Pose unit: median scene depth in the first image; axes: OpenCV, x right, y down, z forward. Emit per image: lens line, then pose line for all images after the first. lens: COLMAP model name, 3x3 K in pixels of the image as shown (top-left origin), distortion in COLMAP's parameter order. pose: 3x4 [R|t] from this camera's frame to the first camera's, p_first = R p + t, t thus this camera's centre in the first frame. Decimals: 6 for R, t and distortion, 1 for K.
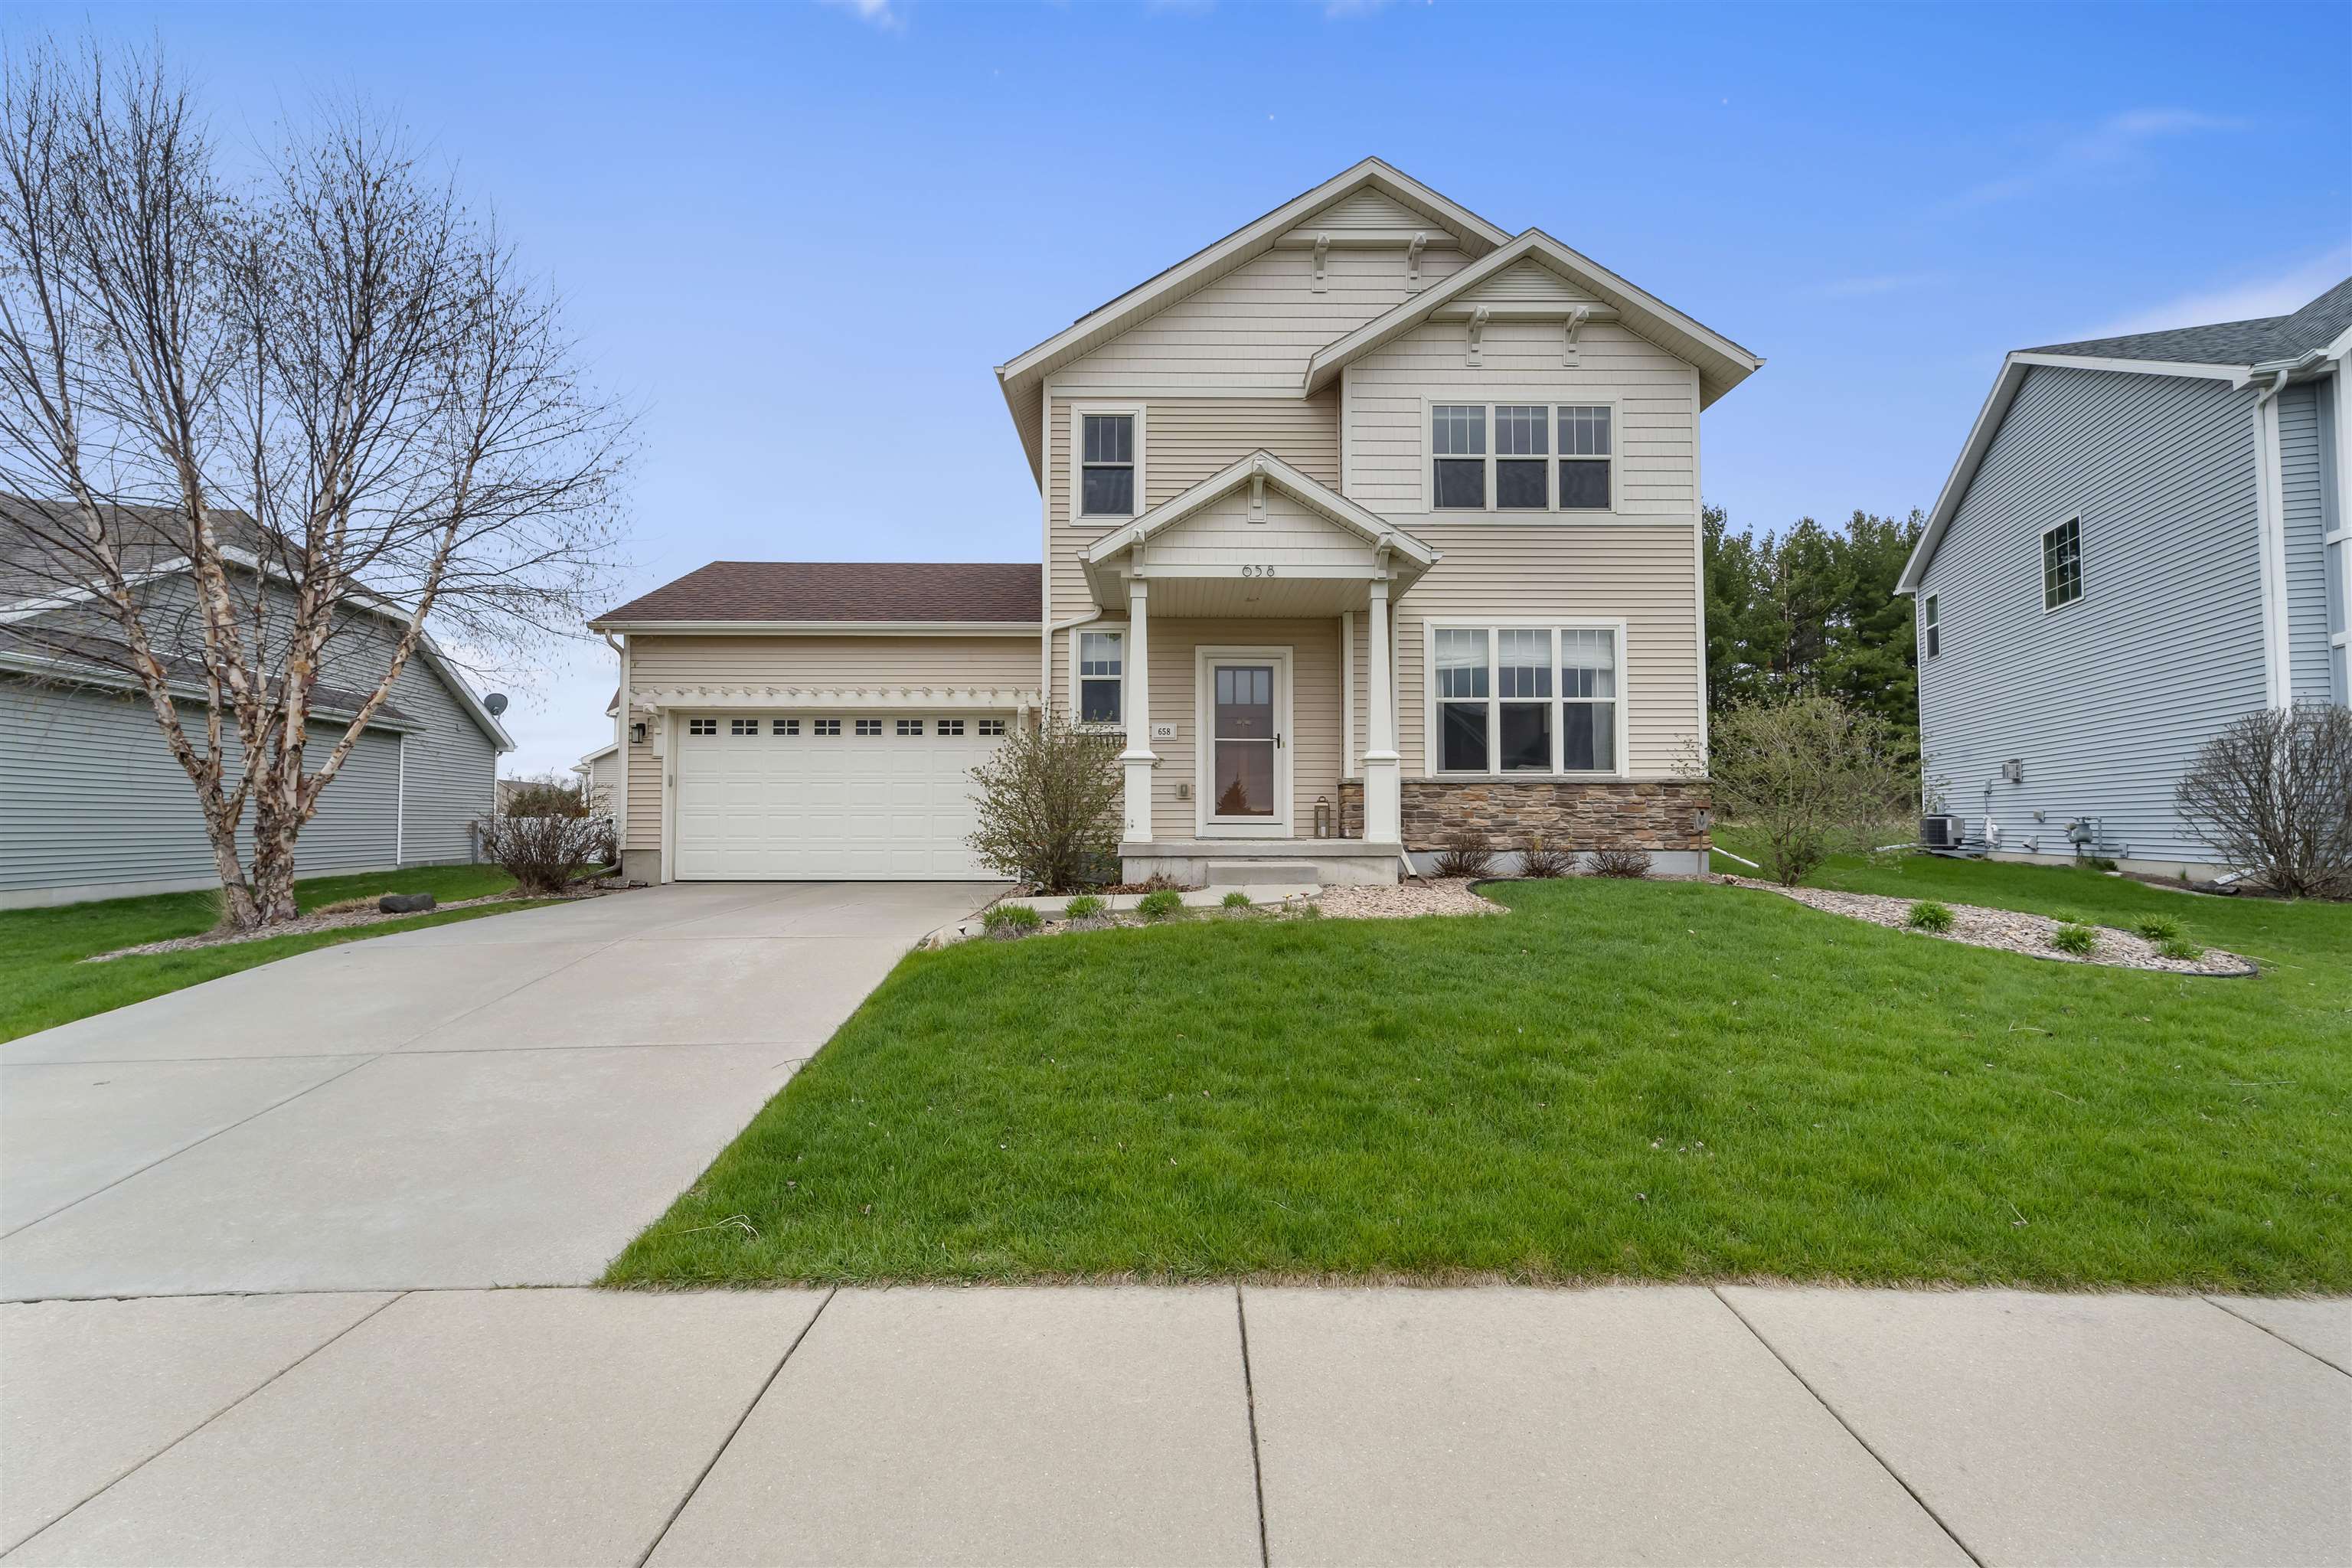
lens RADIAL K [[952.4, 0, 1176.0], [0, 952.4, 784.0], [0, 0, 1]] dist [-0.000183, 0.000102]
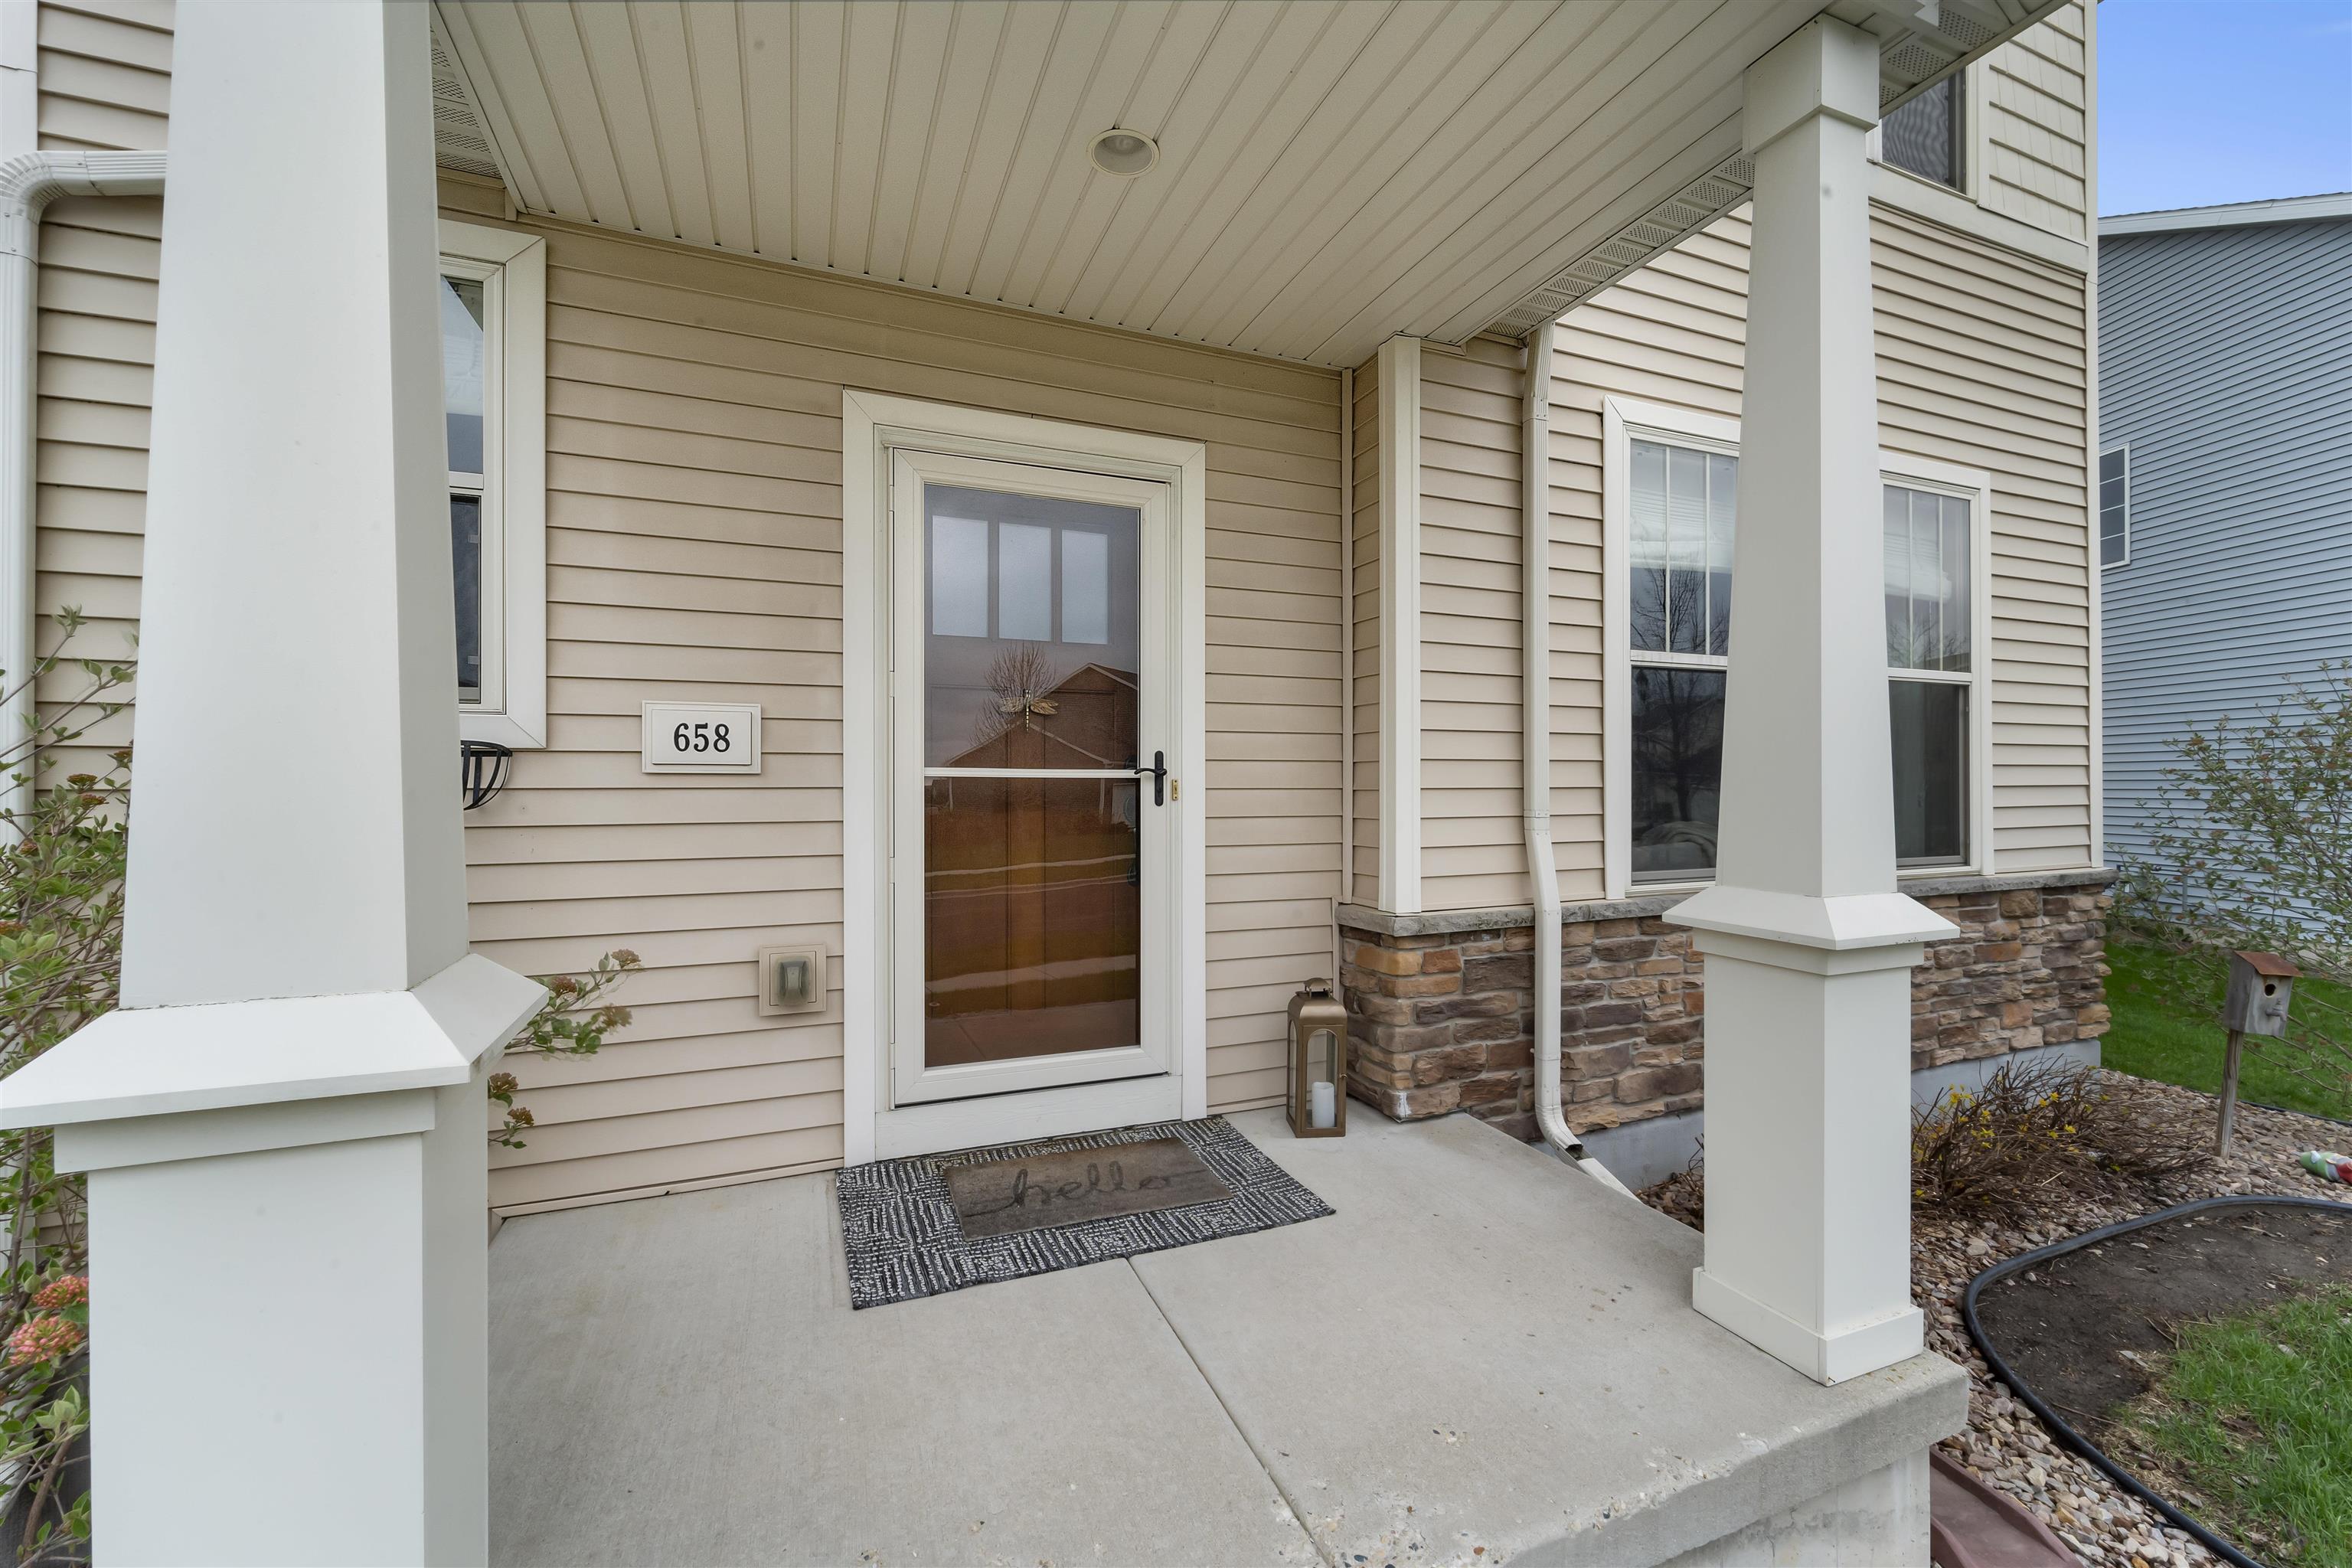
lens RADIAL K [[952.4, 0, 1176.0], [0, 952.4, 784.0], [0, 0, 1]] dist [-0.000183, 0.000102]
pose [[0.927224, -0.001149, 0.374504, 0.007753], [-0.012179, 0.999374, 0.033220, -0.052776], [-0.374308, -0.035363, 0.926630, 0.739295]]
